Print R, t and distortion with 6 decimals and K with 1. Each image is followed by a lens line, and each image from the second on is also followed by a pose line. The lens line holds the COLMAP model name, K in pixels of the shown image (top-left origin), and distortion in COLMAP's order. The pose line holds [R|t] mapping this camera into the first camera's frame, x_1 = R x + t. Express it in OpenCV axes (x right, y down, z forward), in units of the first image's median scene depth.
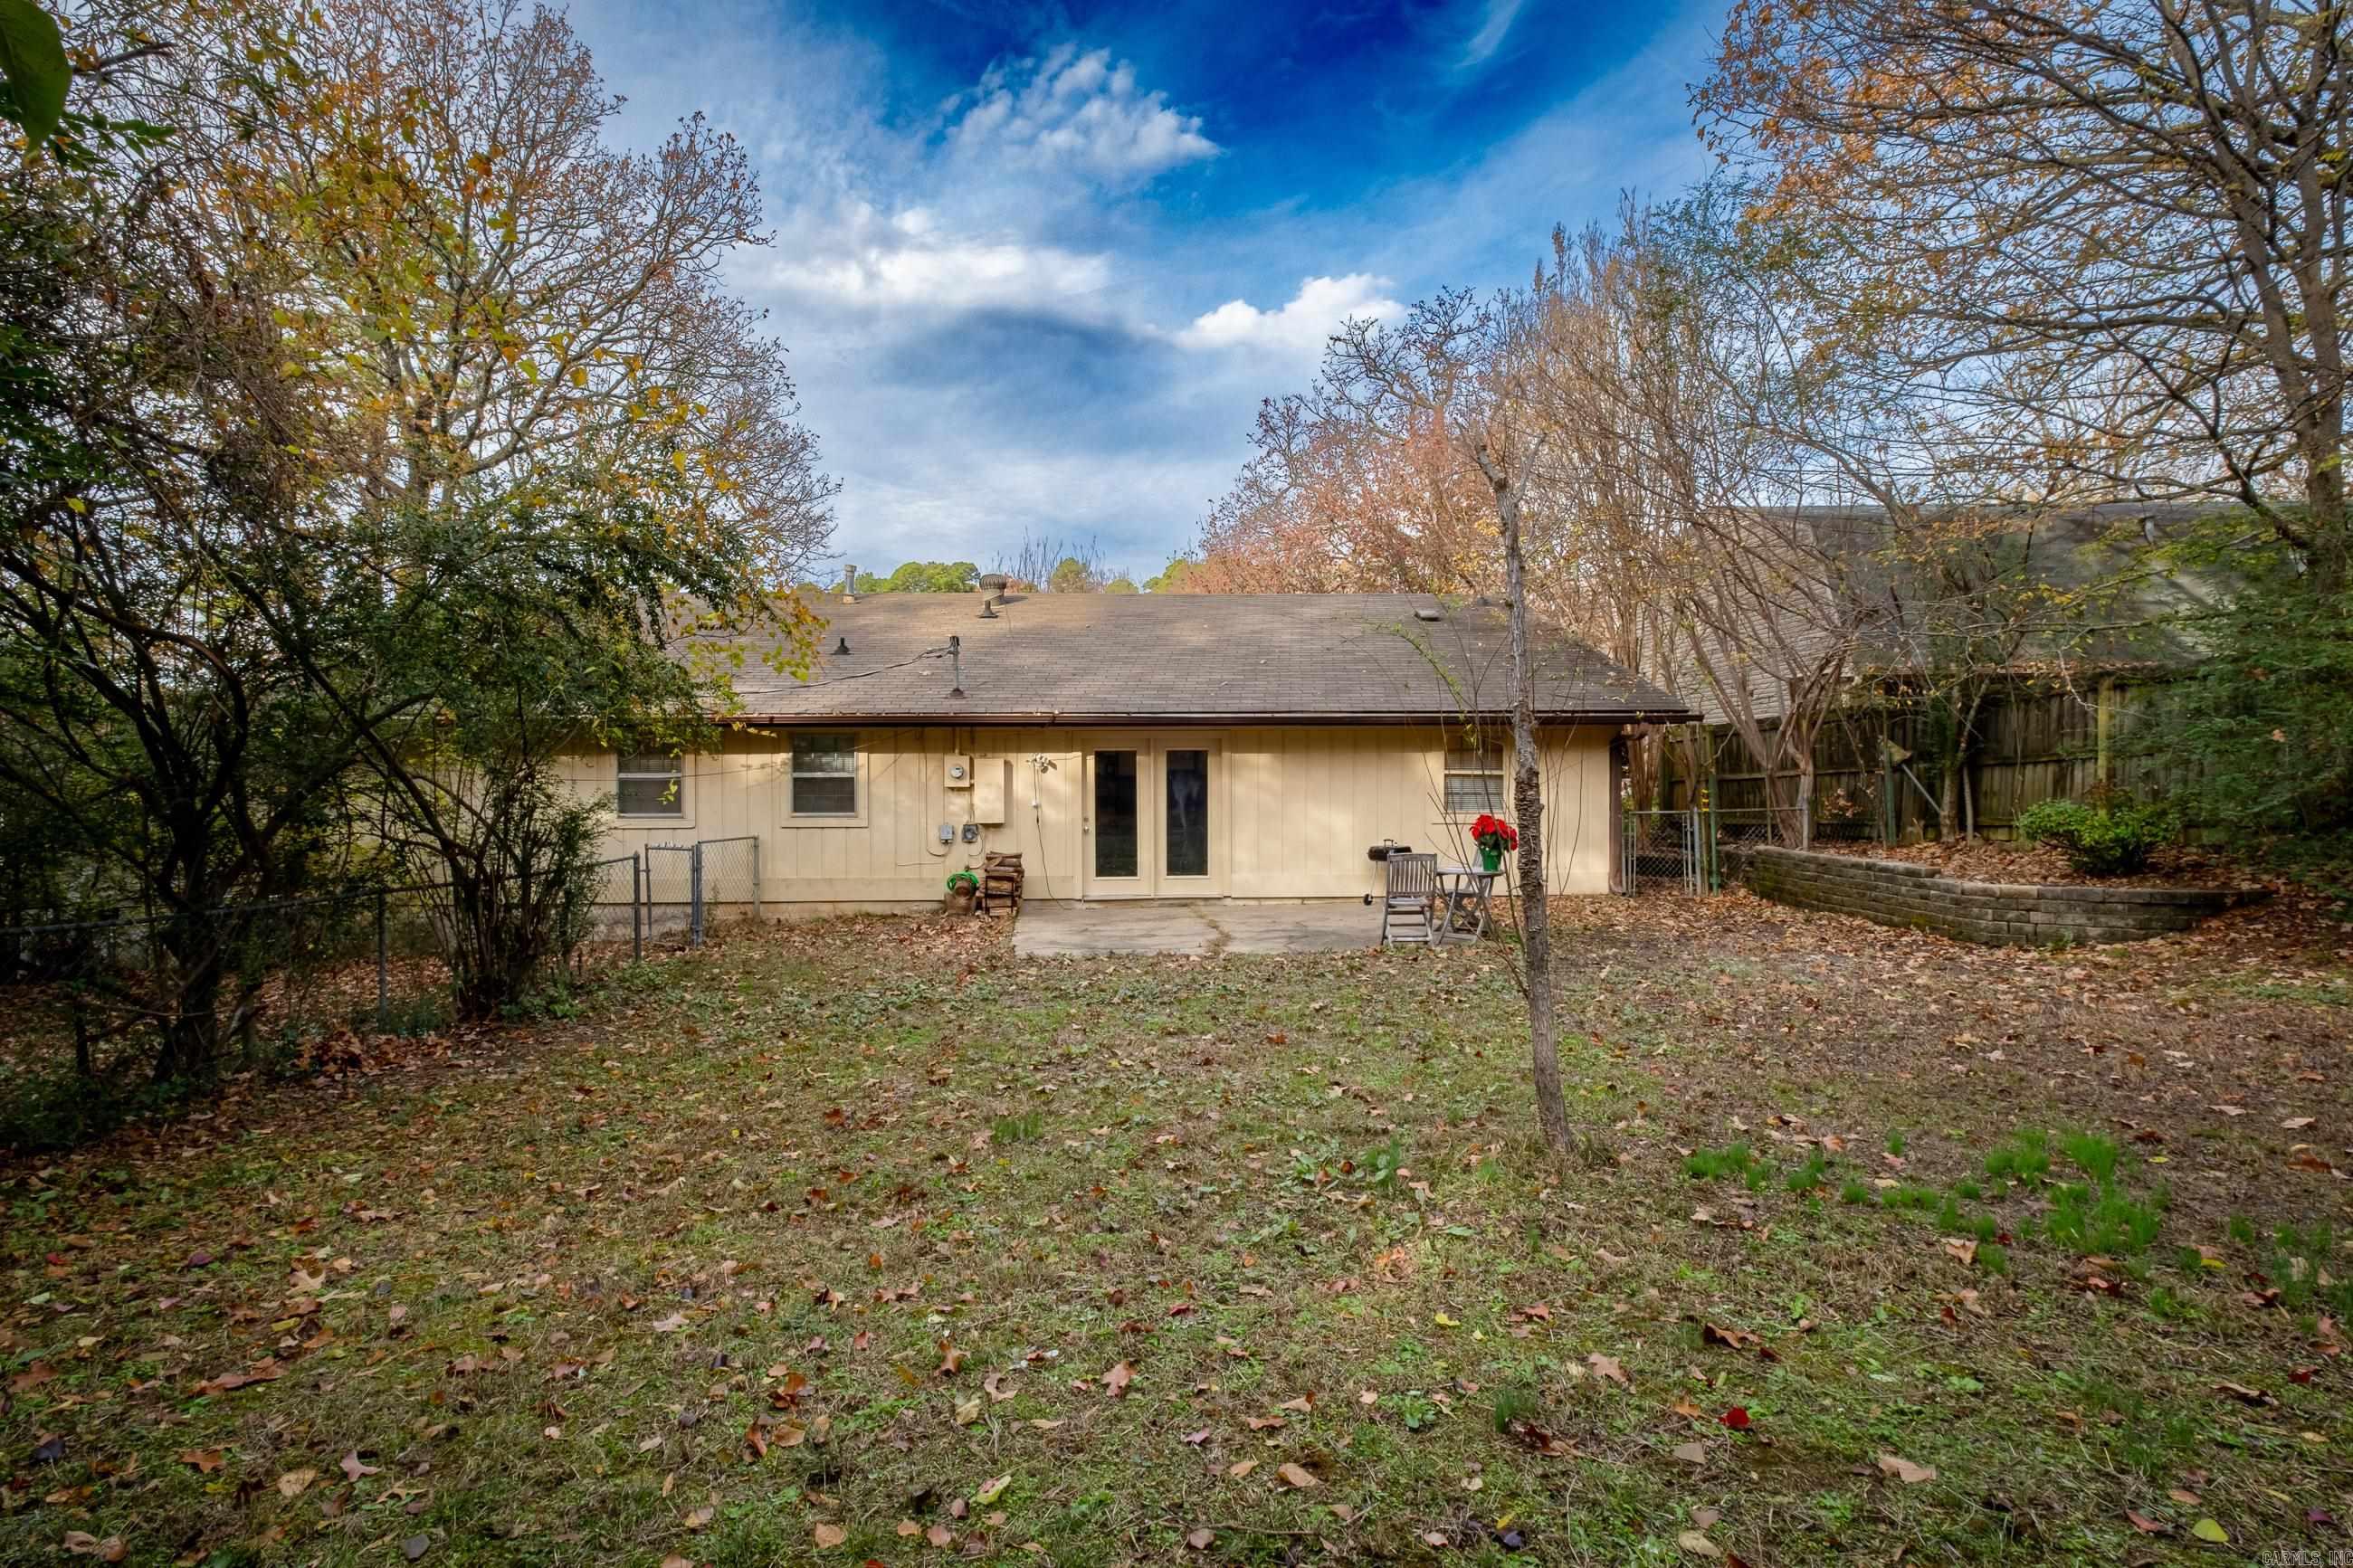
lens RADIAL K [[1175.1, 0, 1164.2], [0, 1175.1, 779.1], [0, 0, 1]] dist [-0.000193, -0.000101]
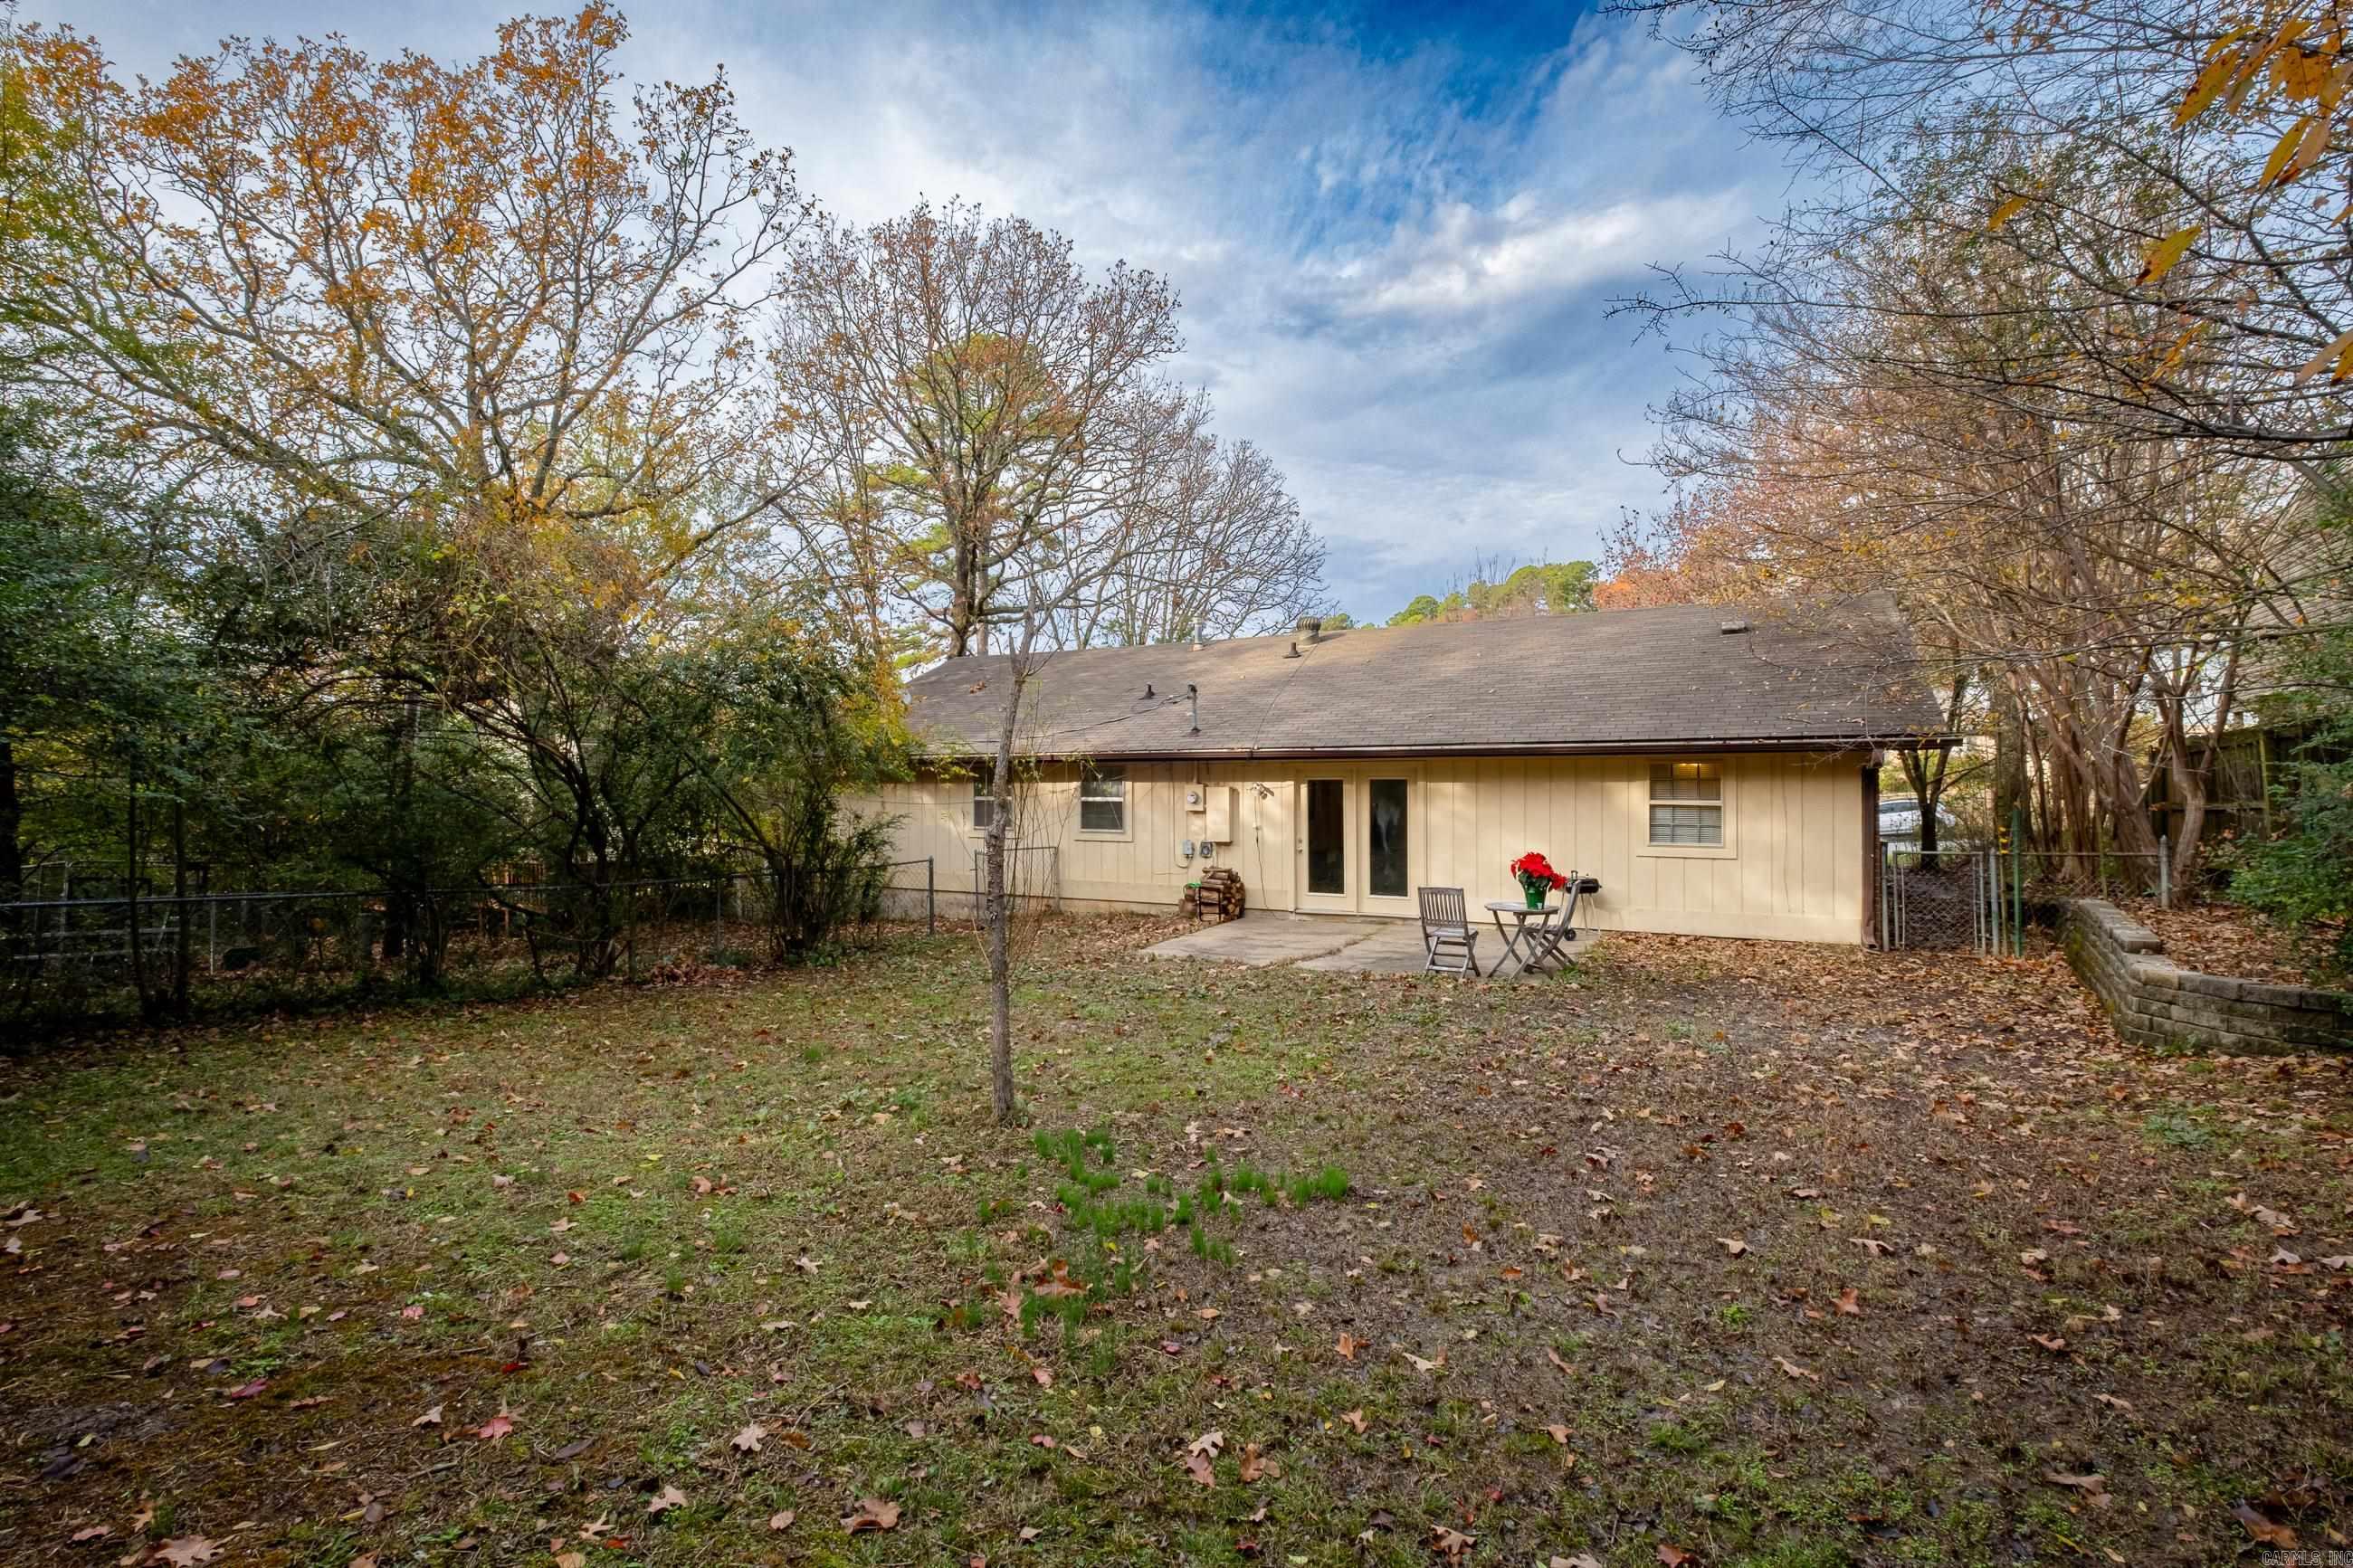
lens RADIAL K [[1175.1, 0, 1164.2], [0, 1175.1, 779.1], [0, 0, 1]] dist [-0.000193, -0.000101]
pose [[0.834647, 0.002798, -0.550778, 0.451700], [-0.001605, 0.999995, 0.002648, -0.028059], [0.550783, -0.001326, 0.834647, -0.013192]]
